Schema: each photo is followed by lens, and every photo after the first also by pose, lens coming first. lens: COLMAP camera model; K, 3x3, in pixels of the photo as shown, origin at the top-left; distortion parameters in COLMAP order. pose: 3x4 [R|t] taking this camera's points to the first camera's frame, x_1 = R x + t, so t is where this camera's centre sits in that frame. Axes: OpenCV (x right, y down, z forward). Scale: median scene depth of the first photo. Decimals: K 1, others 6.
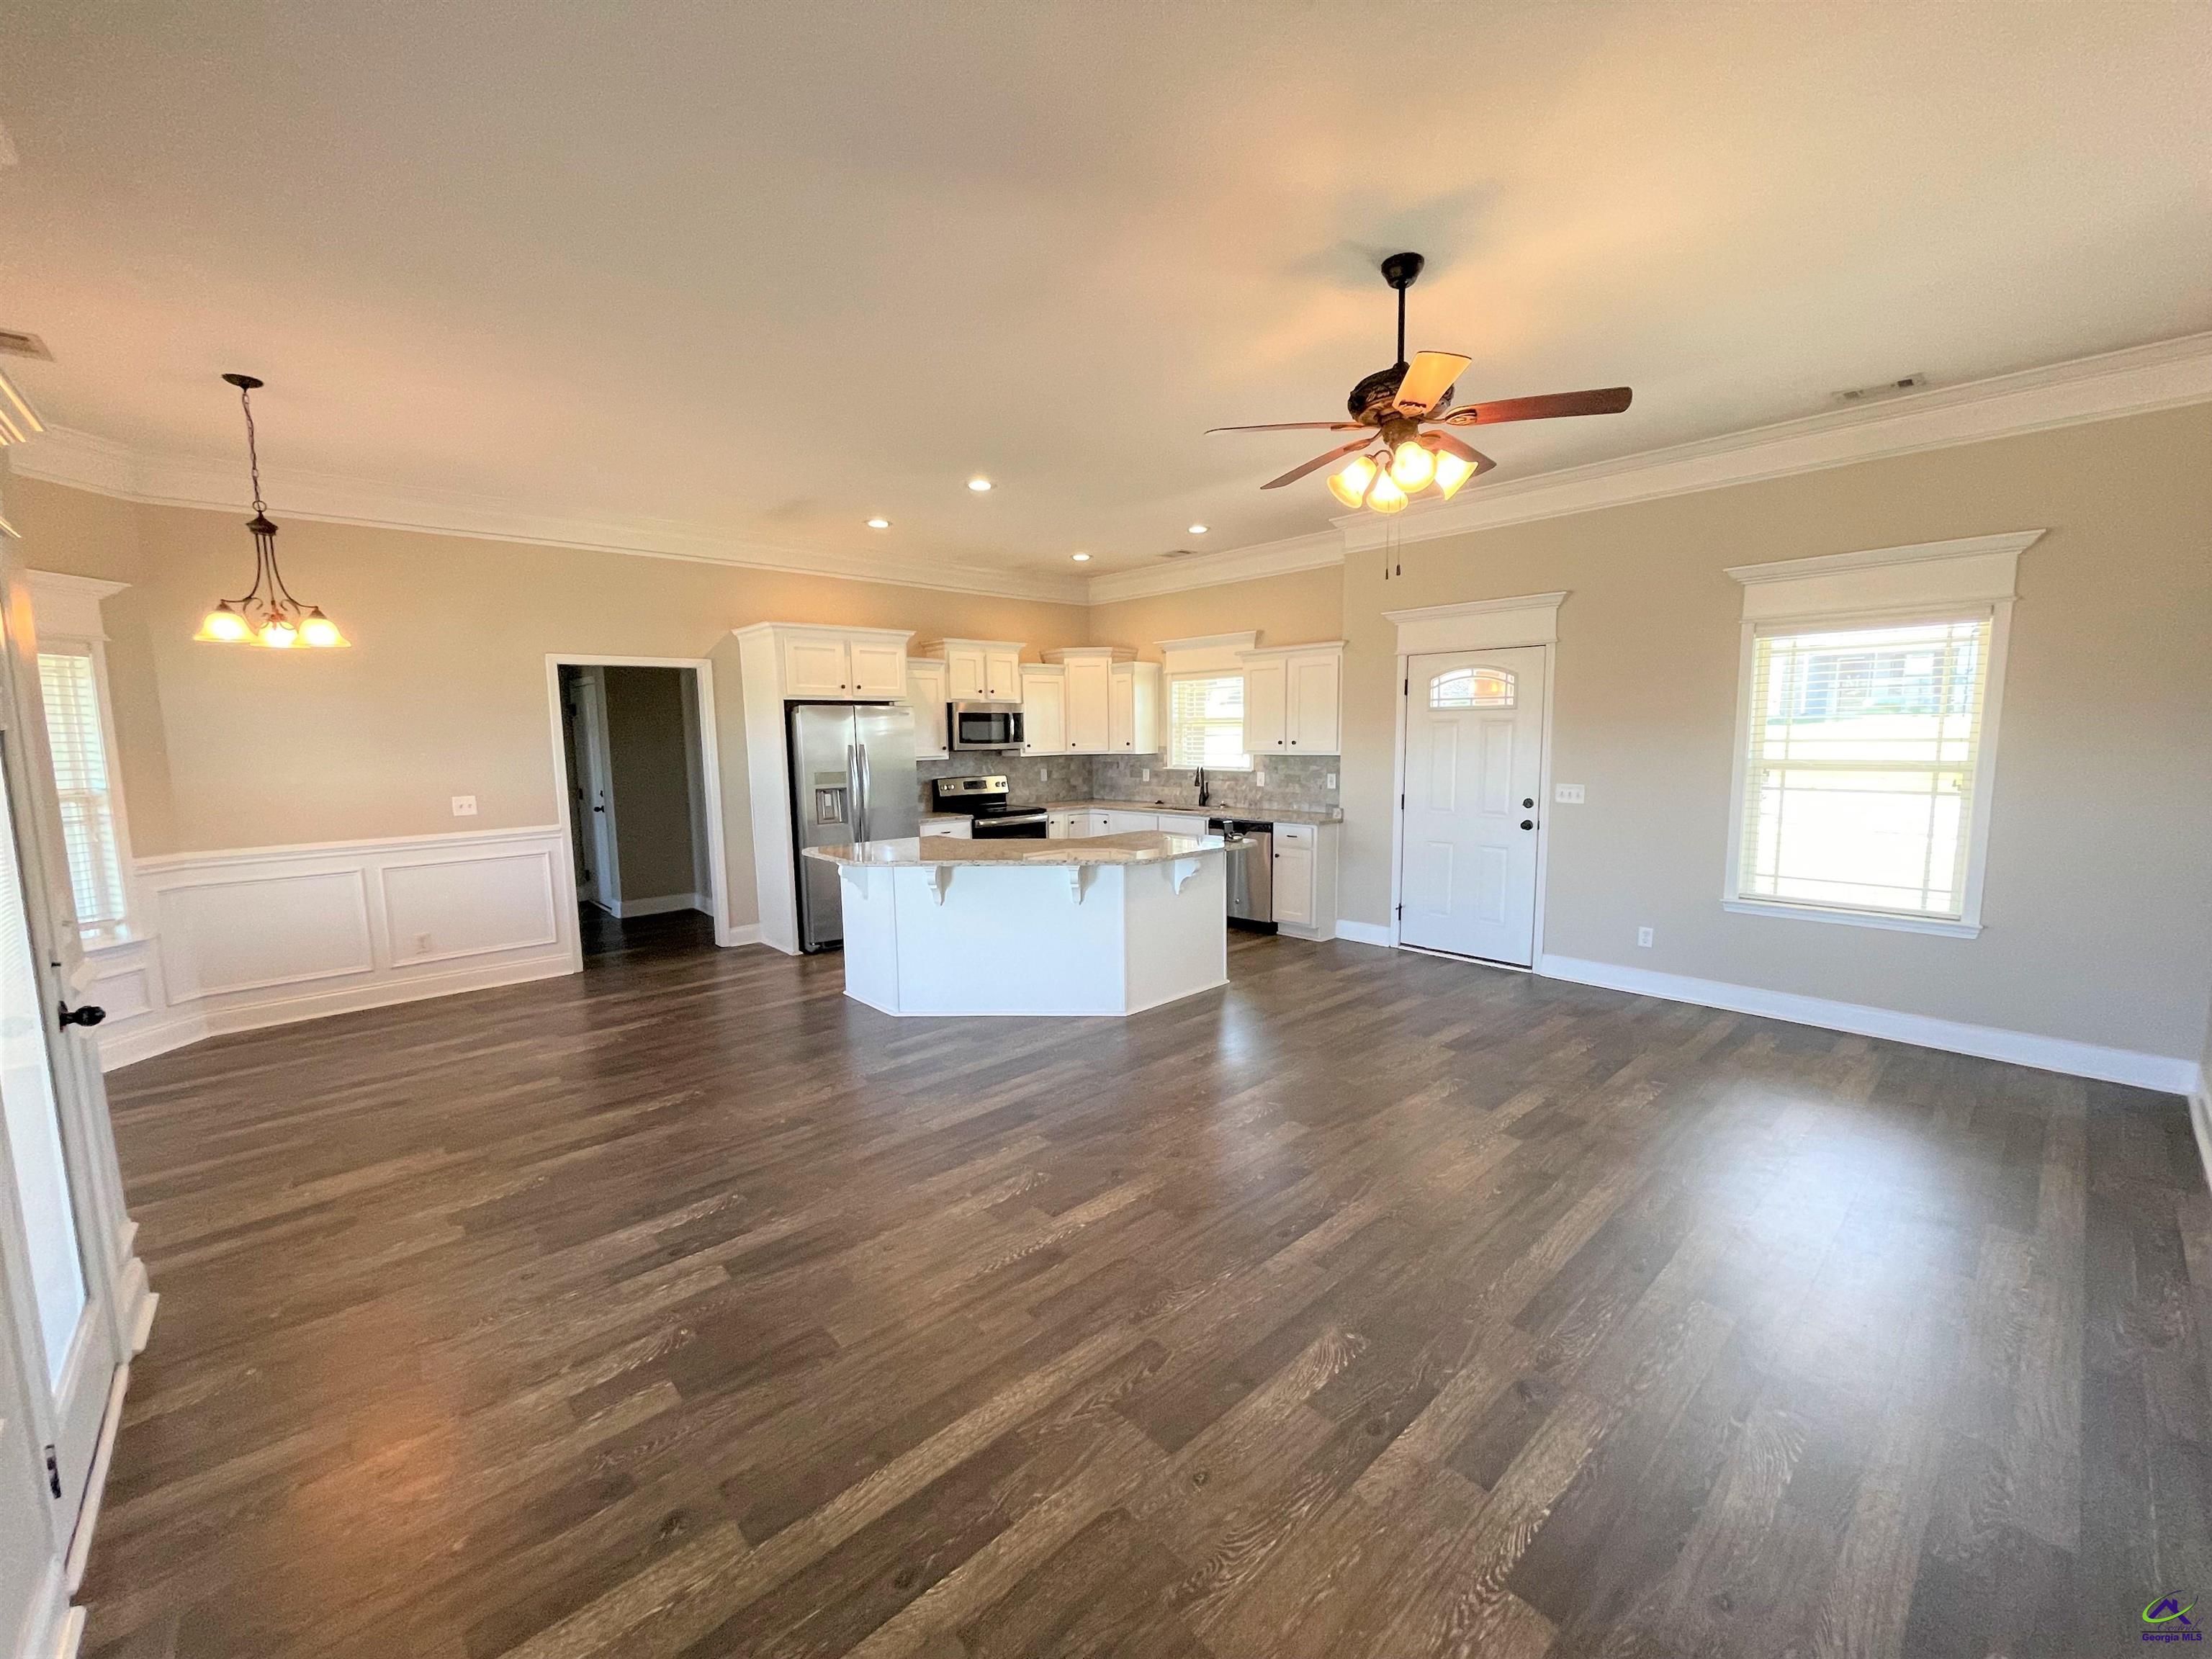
lens RADIAL K [[892.2, 0, 1100.2], [0, 892.2, 836.5], [0, 0, 1]] dist [0.000424, 0.000419]
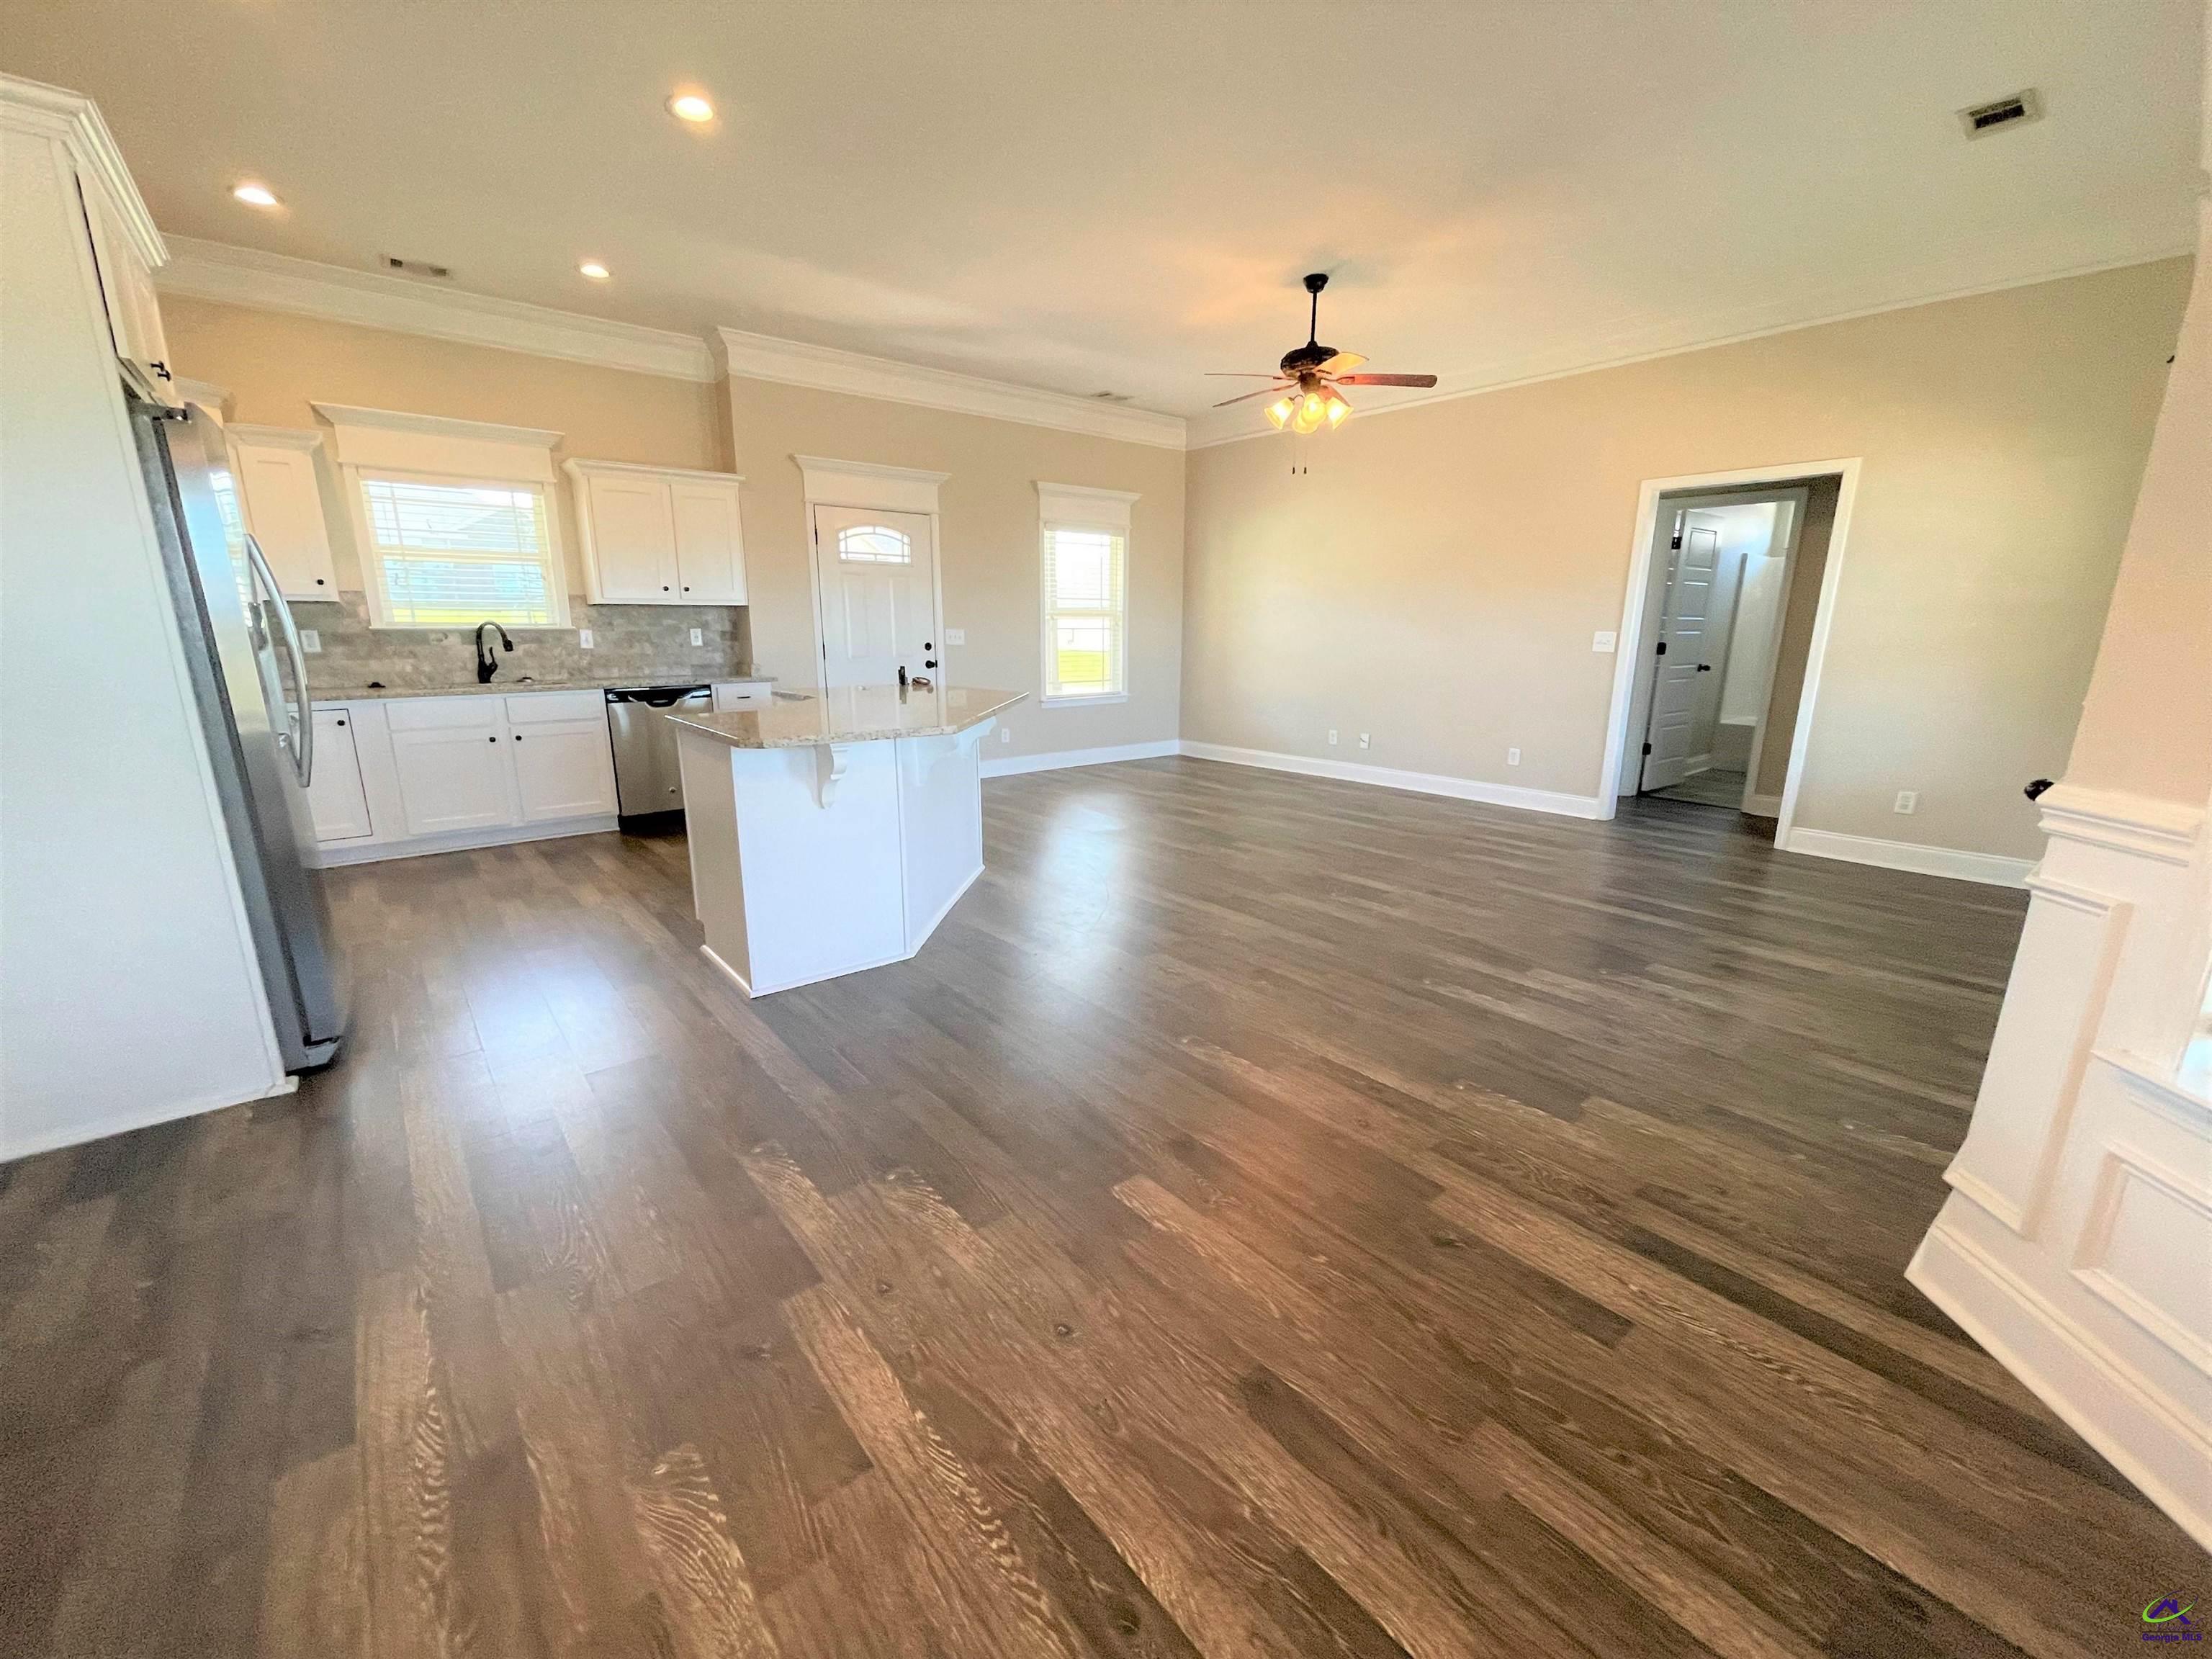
lens RADIAL K [[892.2, 0, 1100.2], [0, 892.2, 836.5], [0, 0, 1]] dist [0.000424, 0.000419]
pose [[0.045967, -0.218970, 0.974648, -0.588630], [0.113570, 0.970499, 0.212682, -0.013064], [-0.992466, 0.100914, 0.069479, 0.537335]]
